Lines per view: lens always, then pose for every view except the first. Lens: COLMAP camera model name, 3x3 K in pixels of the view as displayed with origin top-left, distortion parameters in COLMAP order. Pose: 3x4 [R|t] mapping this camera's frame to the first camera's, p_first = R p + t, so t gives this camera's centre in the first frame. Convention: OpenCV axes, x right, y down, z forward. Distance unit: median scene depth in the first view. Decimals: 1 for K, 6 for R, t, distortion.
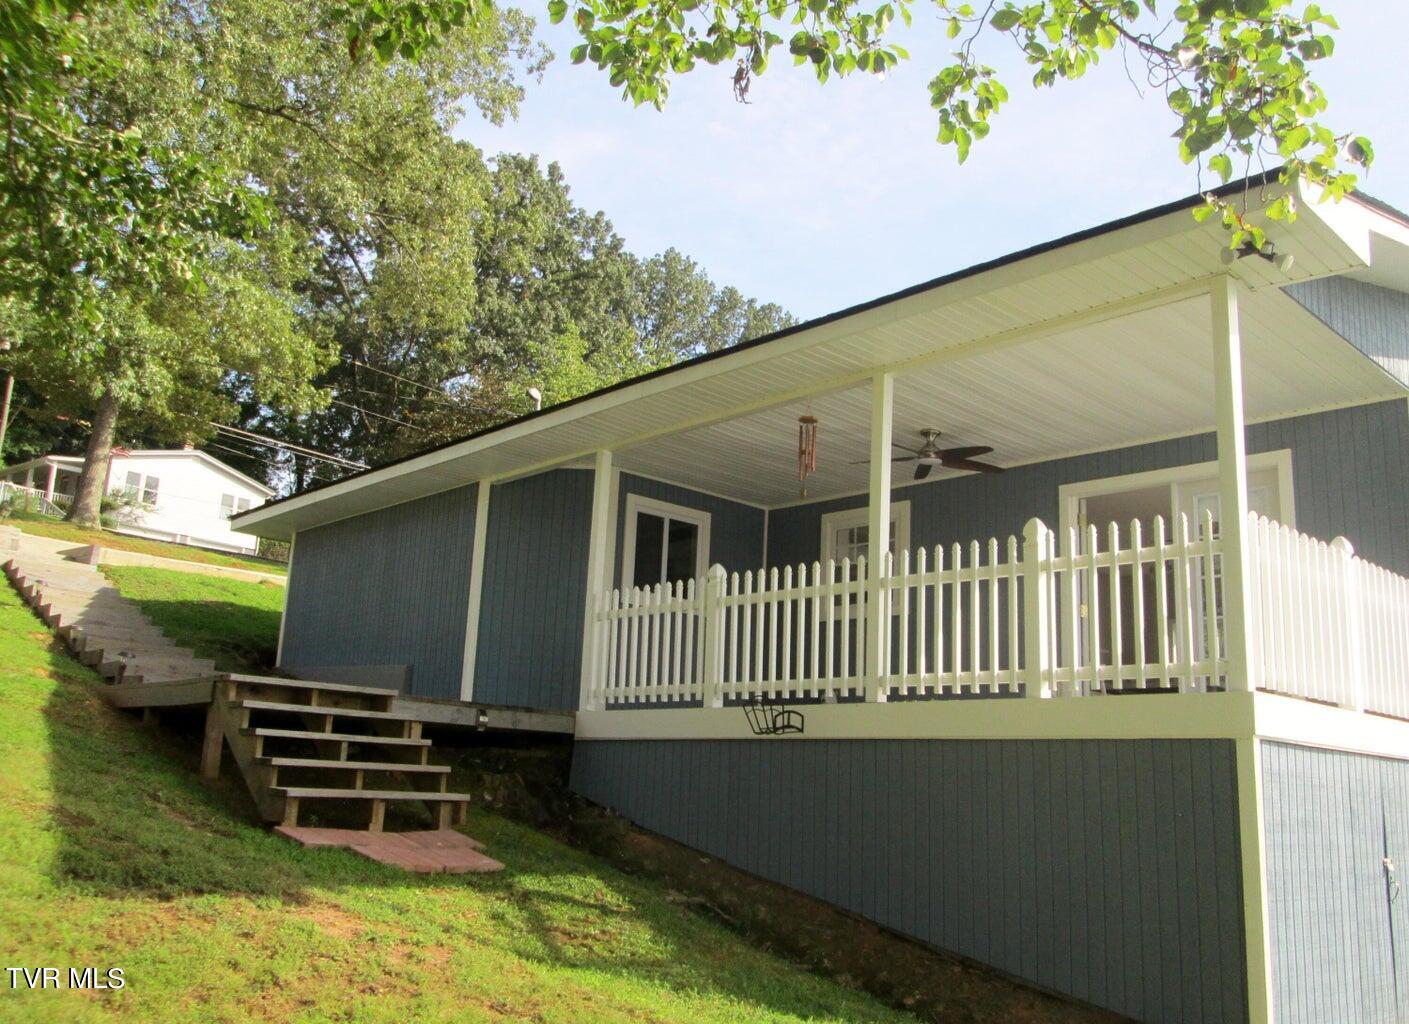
lens RADIAL K [[1189.7, 0, 704.5], [0, 1189.7, 512.0], [0, 0, 1]] dist [-0.006576, 0.001496]
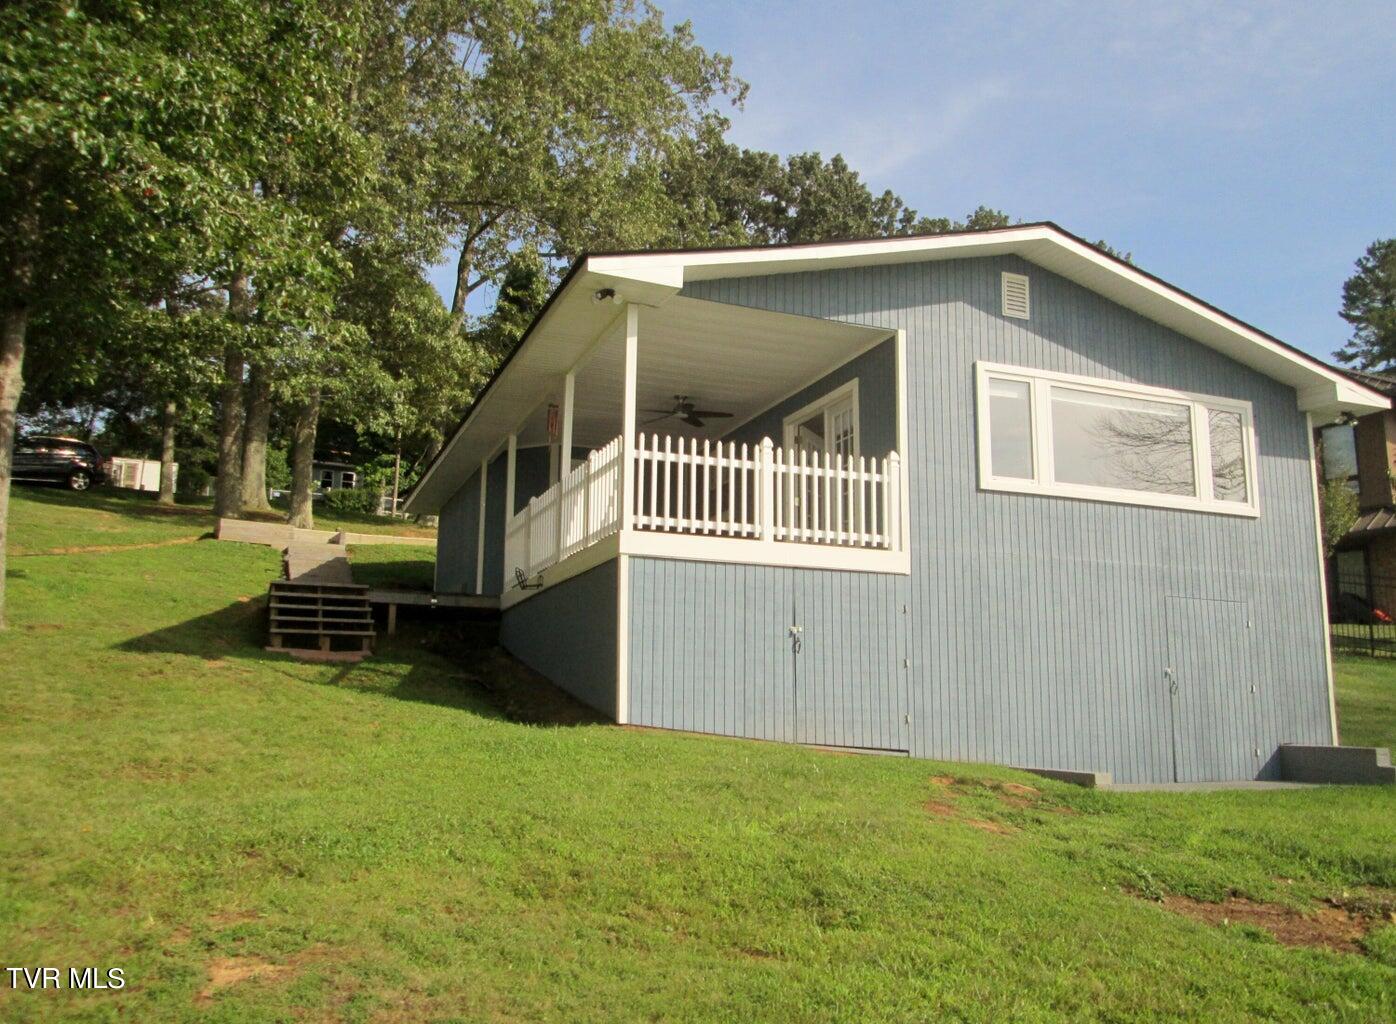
lens RADIAL K [[1194.0, 0, 698.0], [0, 1194.0, 512.0], [0, 0, 1]] dist [-0.002734, -0.000831]
pose [[0.923339, -0.101570, -0.370310, 0.217081], [0.110077, 0.993921, 0.001854, 0.022845], [0.367871, -0.042475, 0.928906, -0.120795]]
